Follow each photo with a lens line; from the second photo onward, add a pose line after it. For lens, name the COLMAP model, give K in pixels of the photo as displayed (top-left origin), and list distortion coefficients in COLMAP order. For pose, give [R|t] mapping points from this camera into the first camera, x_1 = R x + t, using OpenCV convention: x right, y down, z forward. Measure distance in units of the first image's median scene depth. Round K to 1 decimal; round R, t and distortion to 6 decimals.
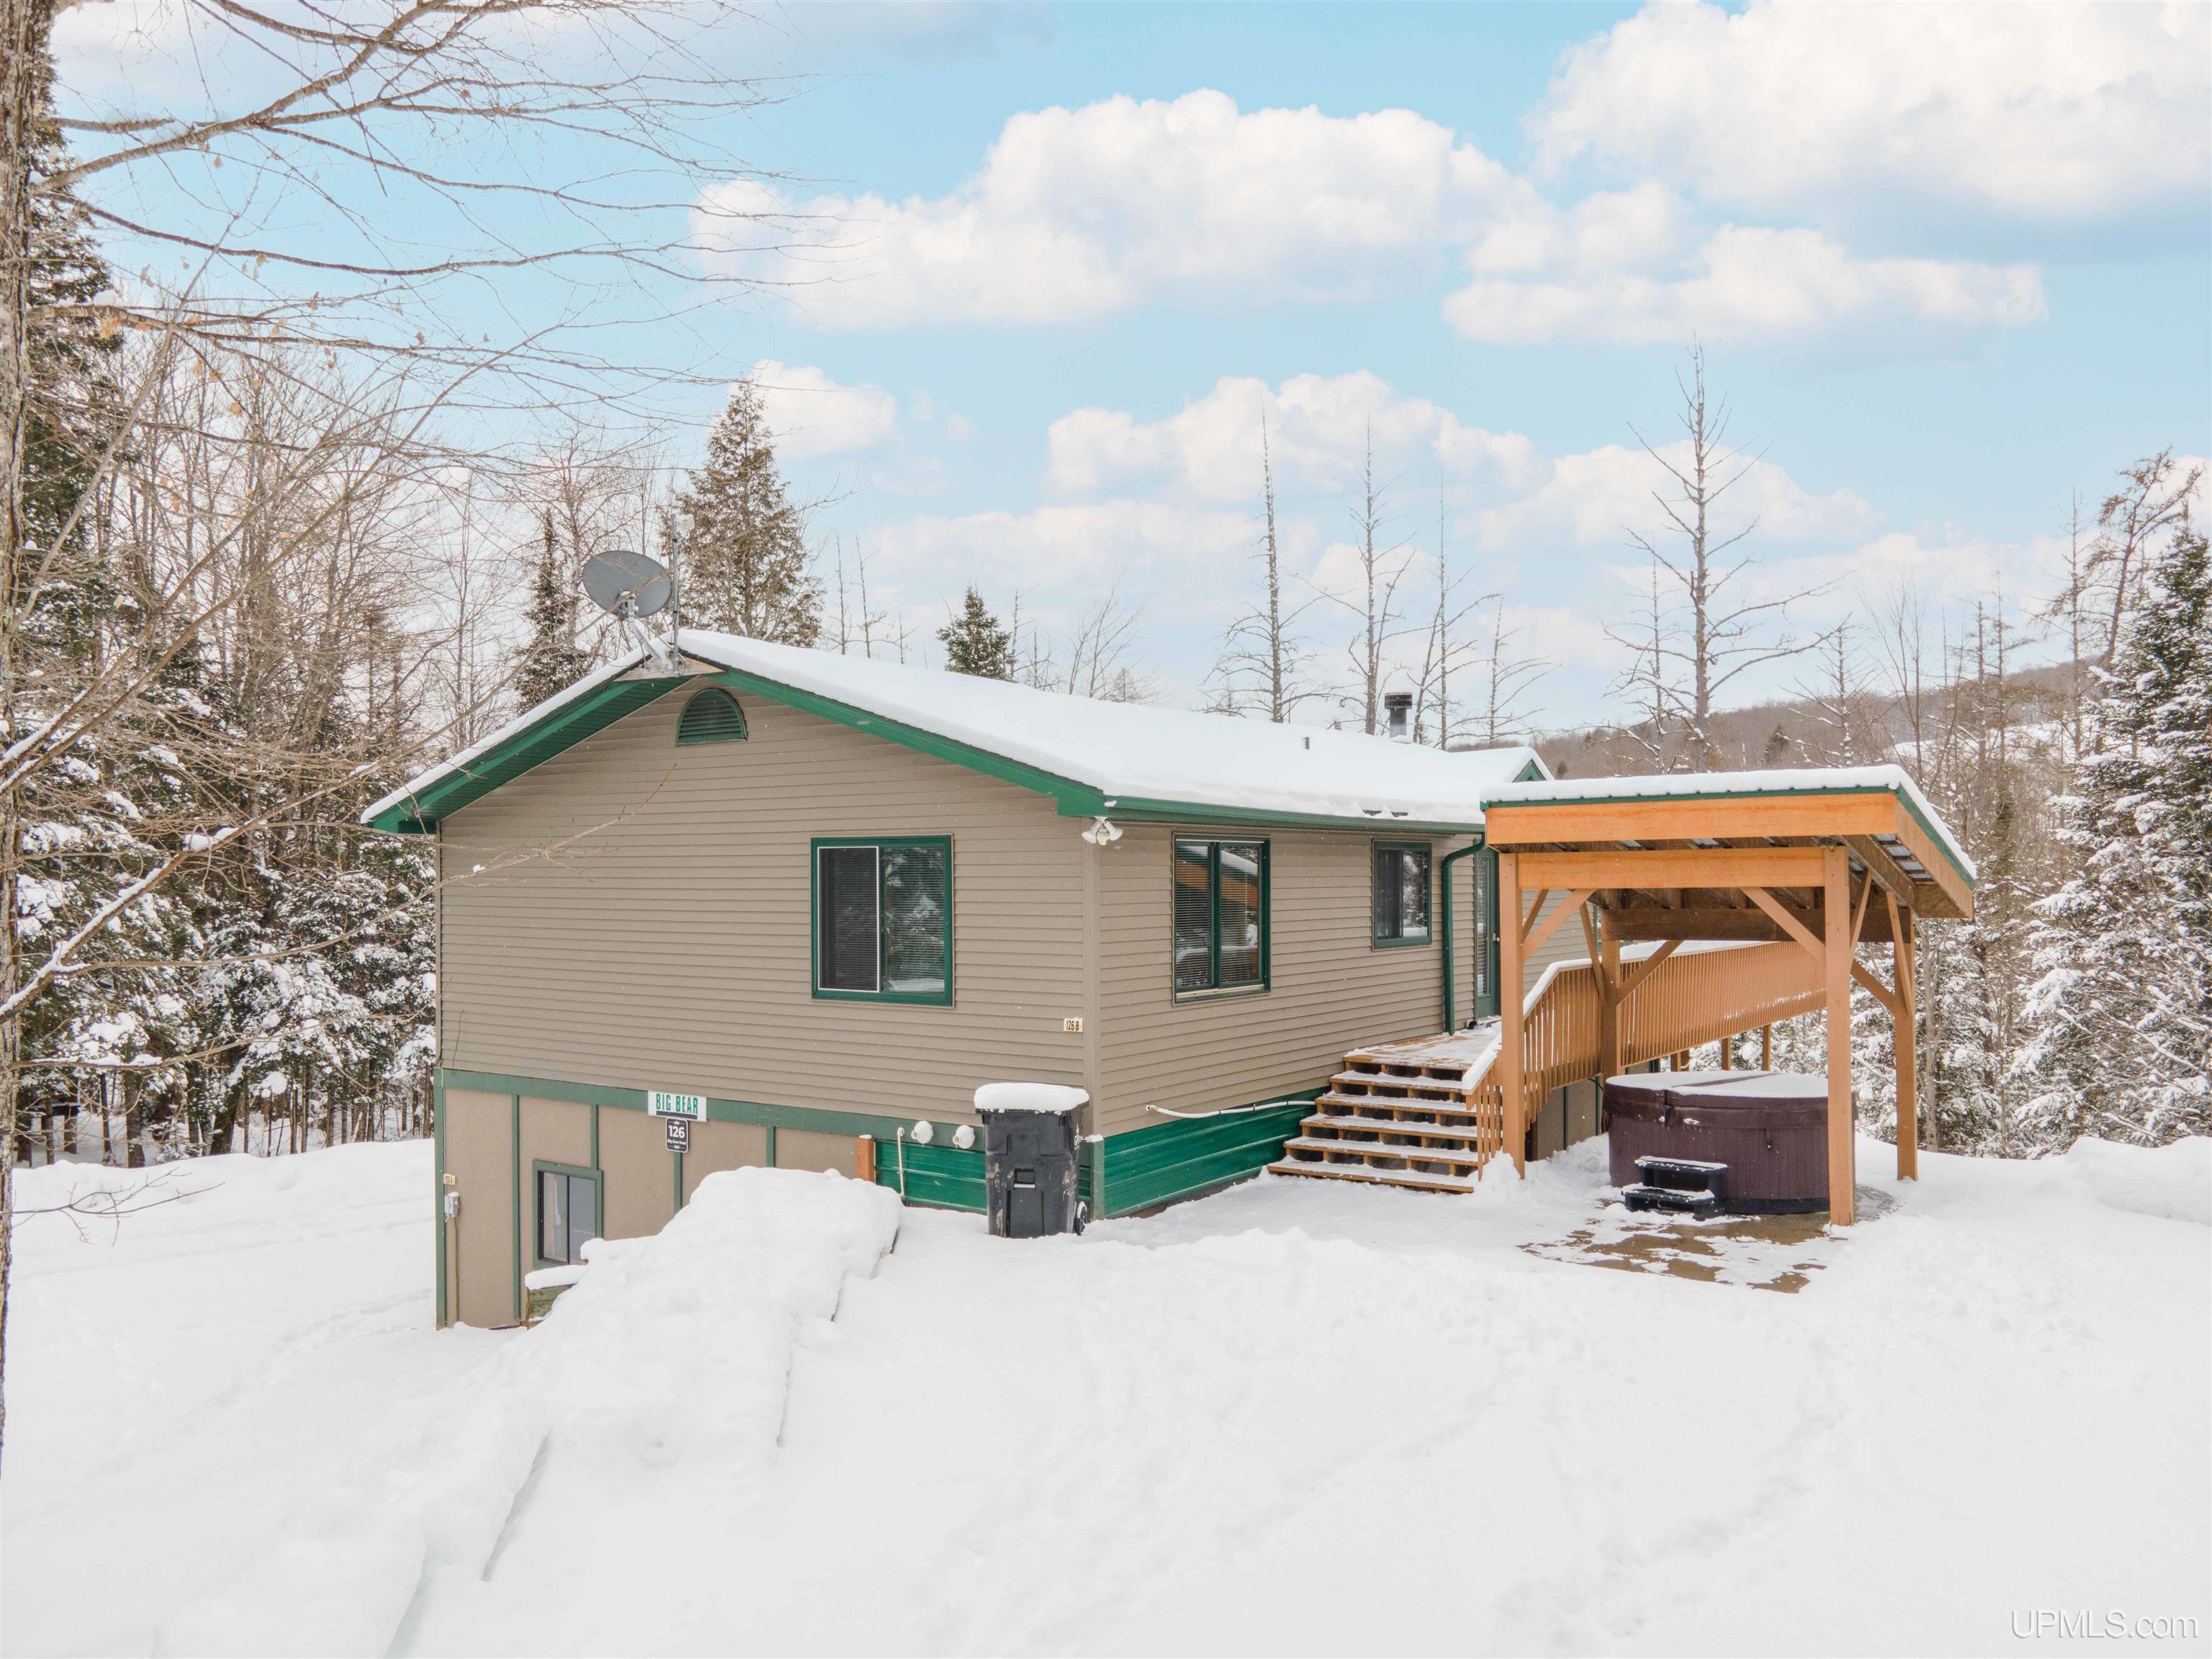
lens RADIAL K [[1622.4, 0, 1107.3], [0, 1622.4, 817.0], [0, 0, 1]] dist [-0.003454, 0.070721]
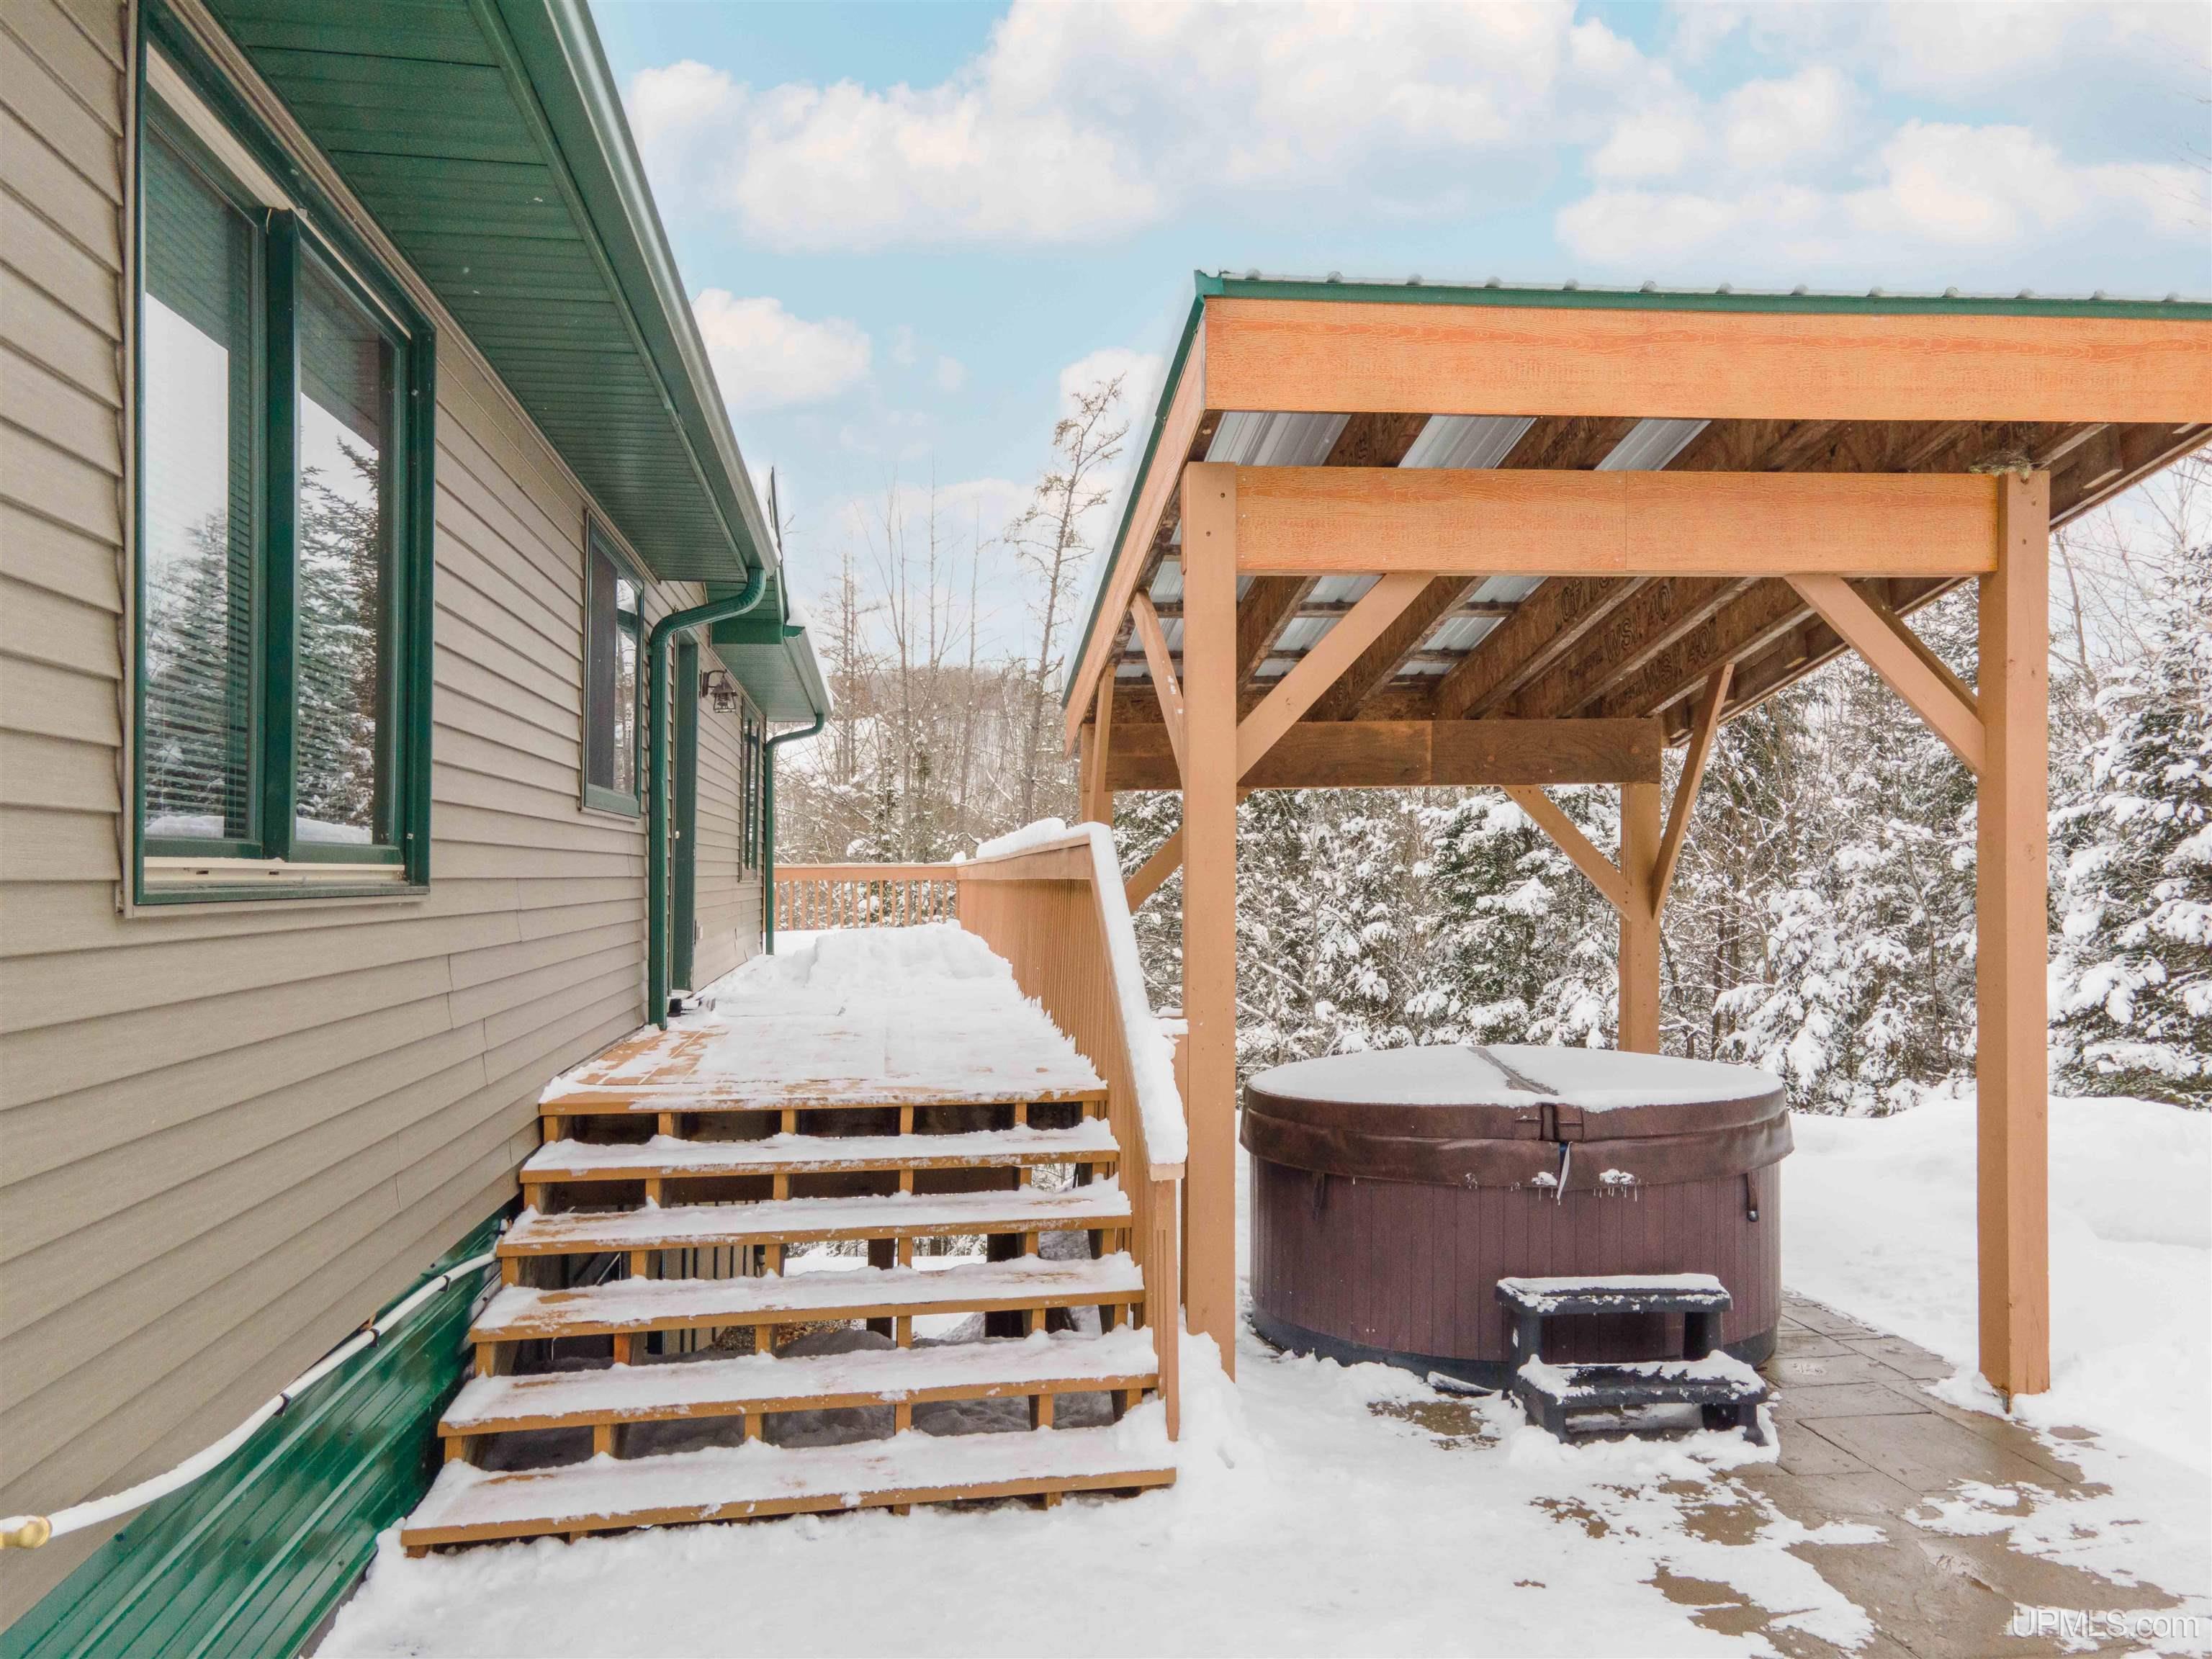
lens RADIAL K [[1632.8, 0, 1113.0], [0, 1632.8, 857.6], [0, 0, 1]] dist [0.019499, 0.004384]
pose [[0.725004, 0.004267, 0.688731, -0.005983], [-0.016861, 0.999791, 0.011554, 0.096517], [-0.688538, -0.019989, 0.724925, 0.718928]]
